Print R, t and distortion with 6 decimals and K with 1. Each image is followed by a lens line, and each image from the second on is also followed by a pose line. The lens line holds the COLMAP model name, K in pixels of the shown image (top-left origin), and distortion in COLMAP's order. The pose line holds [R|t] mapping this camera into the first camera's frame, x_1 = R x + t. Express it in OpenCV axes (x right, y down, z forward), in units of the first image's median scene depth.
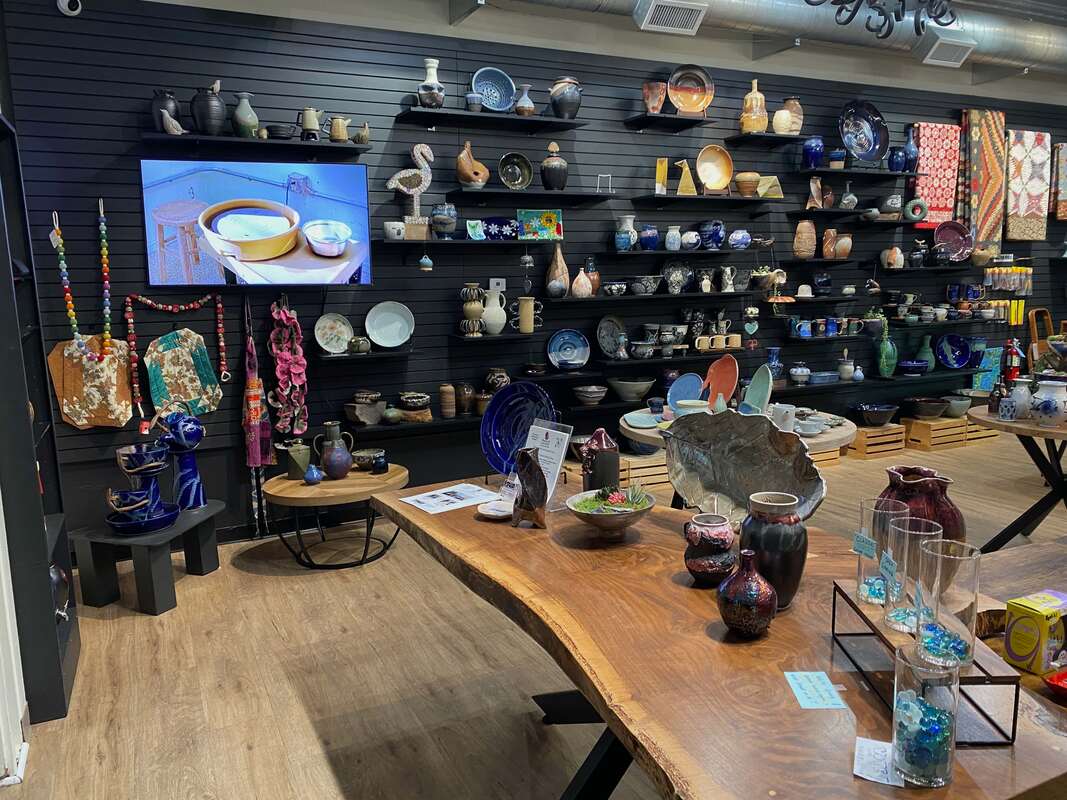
lens RADIAL K [[805.2, 0, 537.6], [0, 805.2, 407.1], [0, 0, 1]] dist [0.001658, 0.000140]
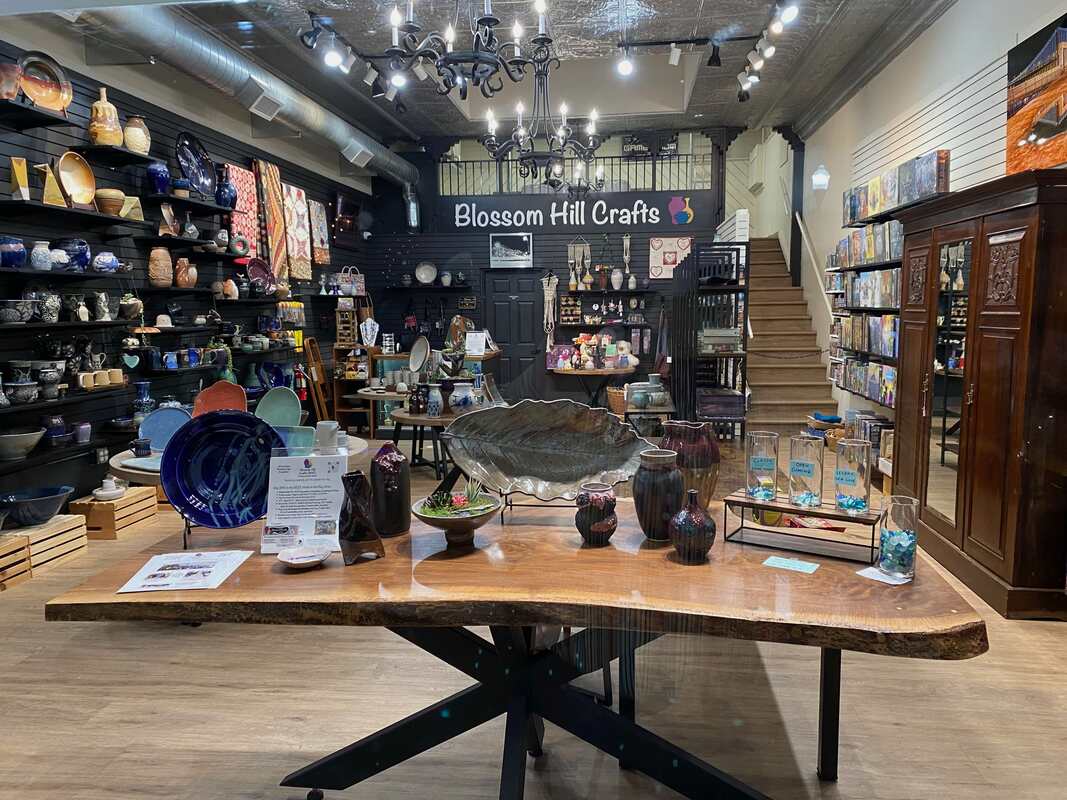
lens RADIAL K [[805.2, 0, 538.5], [0, 805.2, 395.0], [0, 0, 1]] dist [0.001658, 0.000140]
pose [[0.518217, -0.081331, 0.851373, -0.268249], [0.140615, 0.990024, 0.008986, -0.004471], [-0.843610, 0.115059, 0.524484, 0.148331]]
